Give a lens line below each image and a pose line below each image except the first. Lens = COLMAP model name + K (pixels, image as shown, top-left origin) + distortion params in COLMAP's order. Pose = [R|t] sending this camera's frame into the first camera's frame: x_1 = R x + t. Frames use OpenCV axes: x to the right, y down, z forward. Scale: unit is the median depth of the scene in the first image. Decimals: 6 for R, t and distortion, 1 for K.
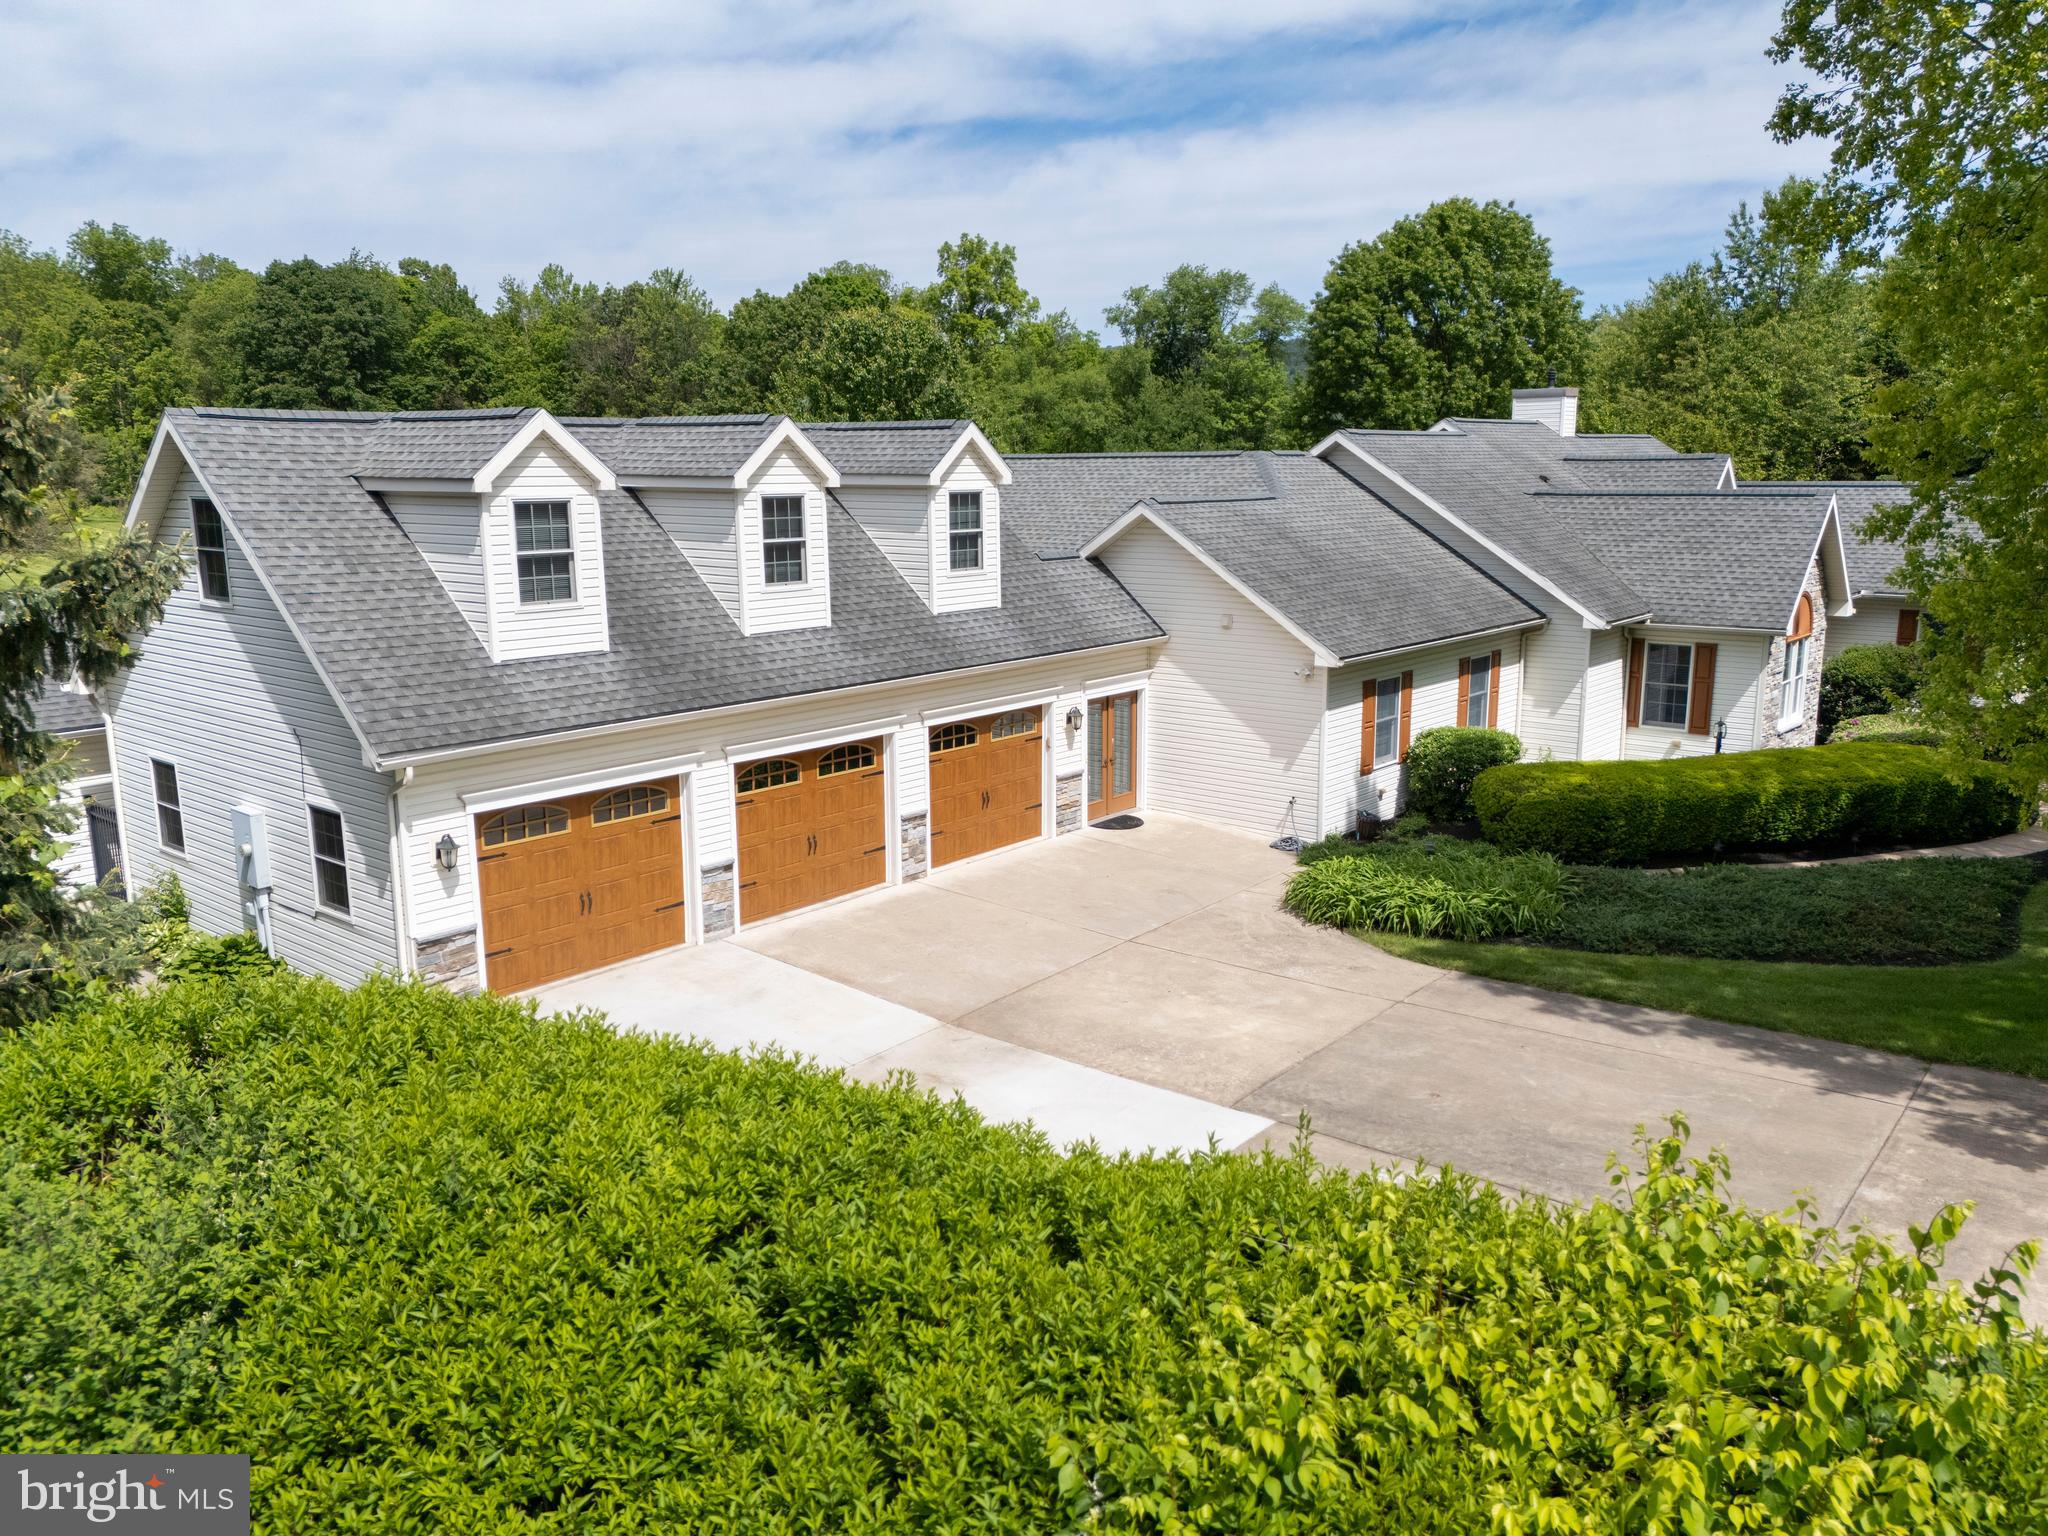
lens RADIAL K [[1496.3, 0, 1028.2], [0, 1496.3, 764.5], [0, 0, 1]] dist [0.081262, -0.076880]
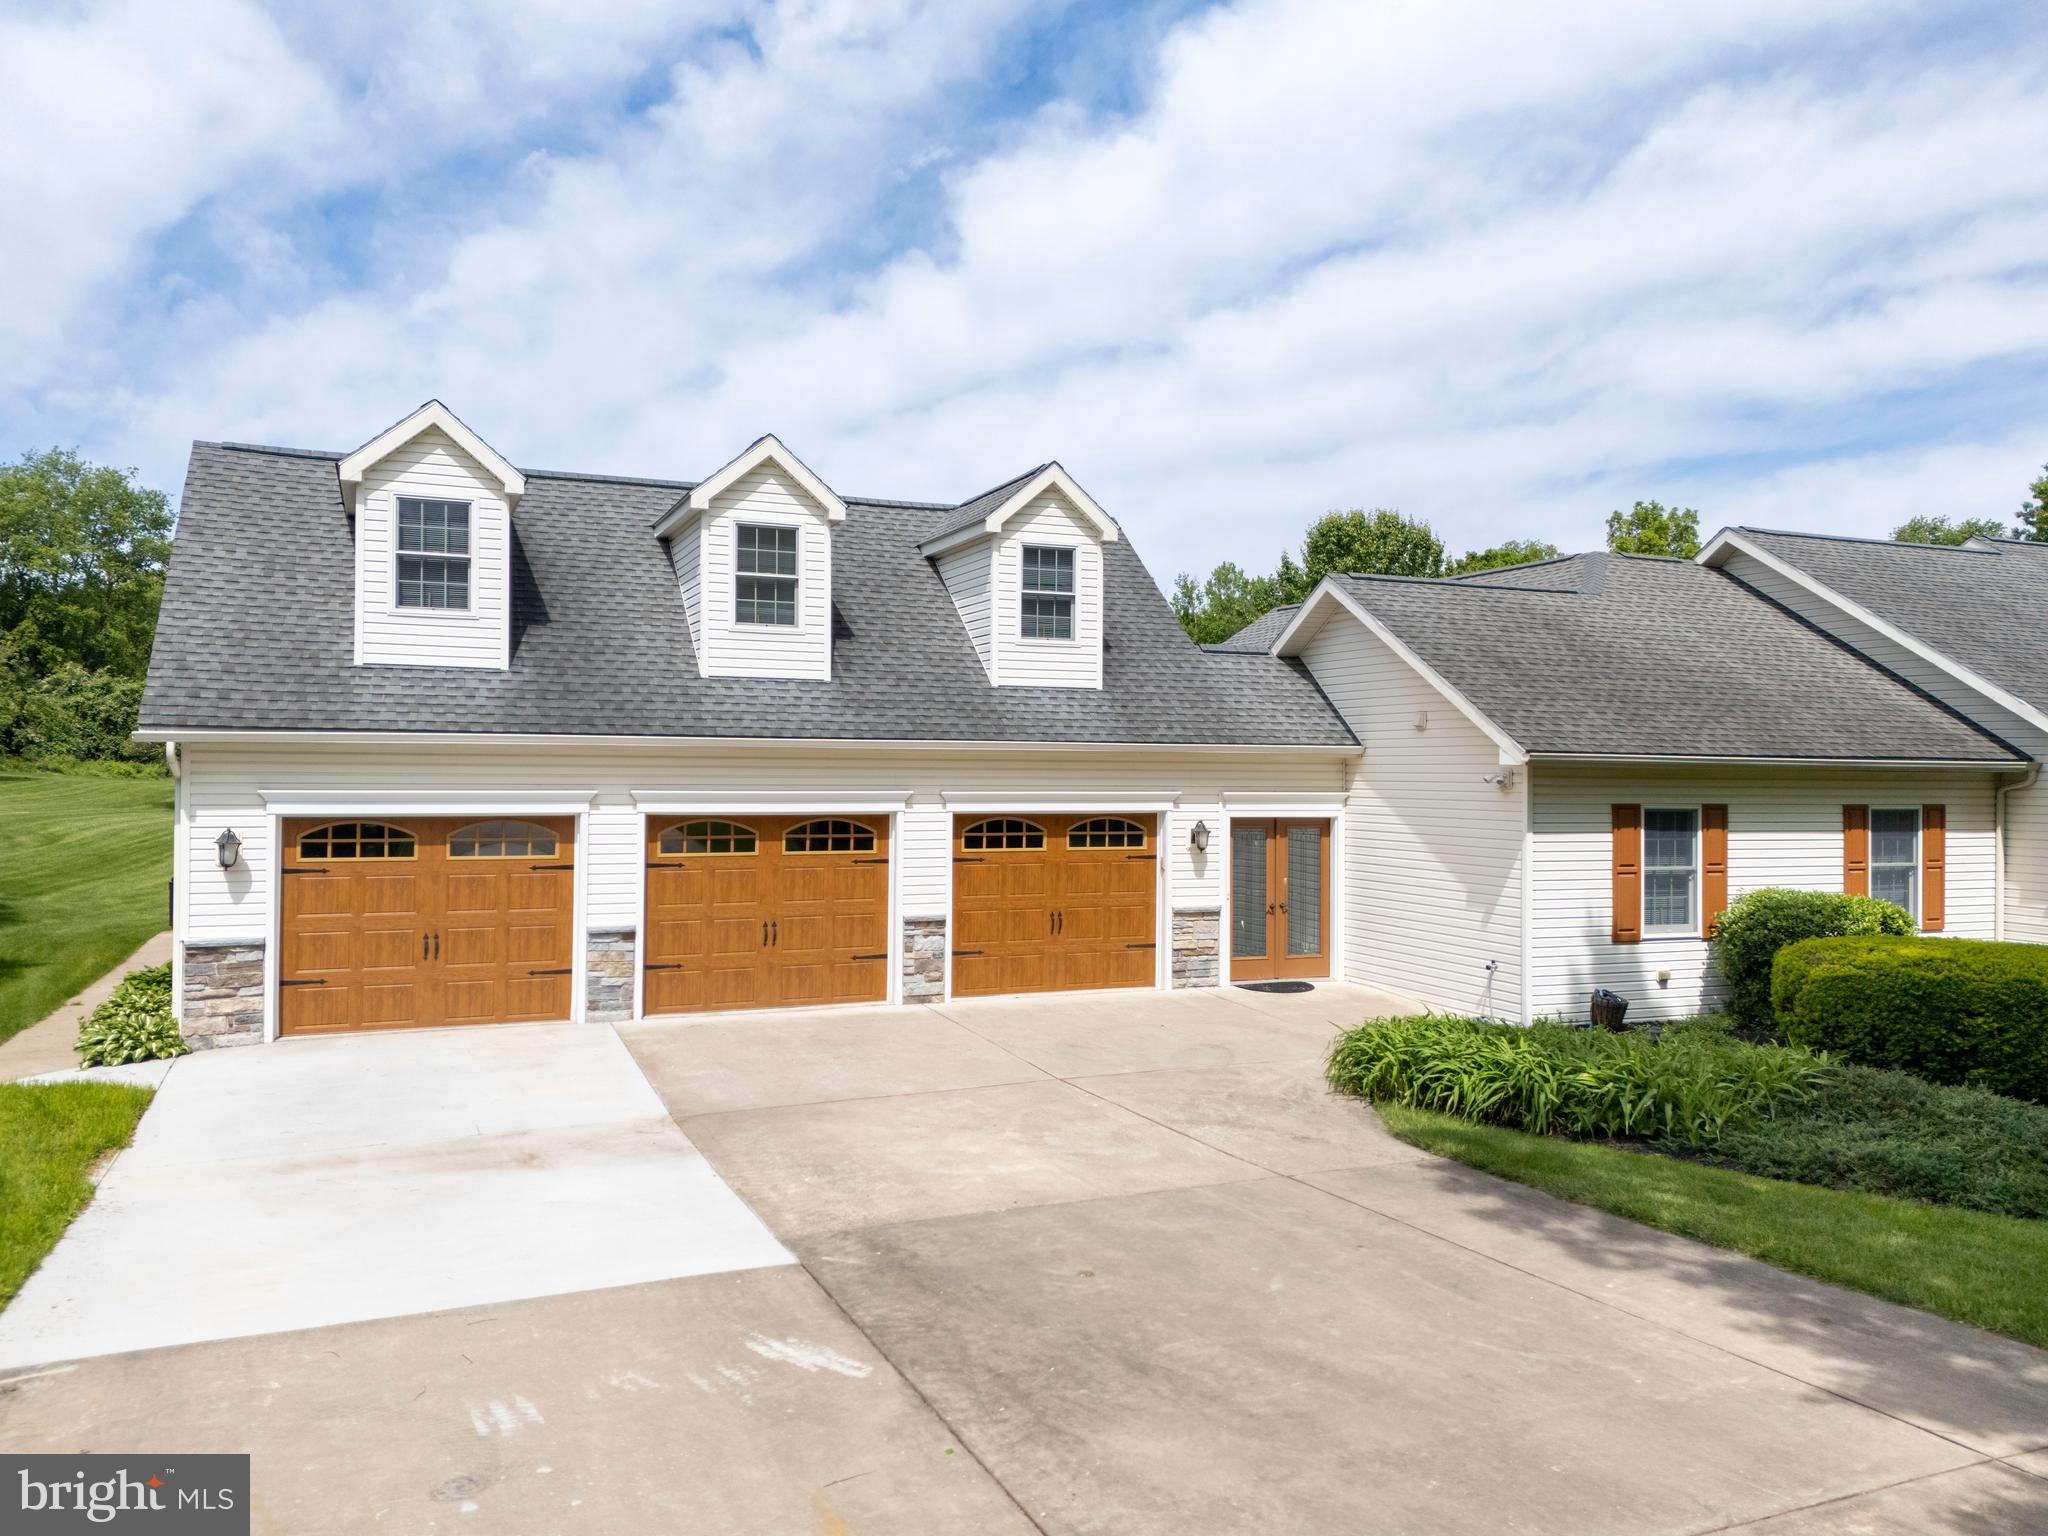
lens RADIAL K [[1496.3, 0, 1028.2], [0, 1496.3, 764.5], [0, 0, 1]] dist [0.081262, -0.076880]
pose [[0.889944, 0.012555, -0.455898, 0.339729], [-0.104249, 0.978756, -0.176546, 0.088359], [0.443996, 0.204643, 0.872347, 0.299281]]
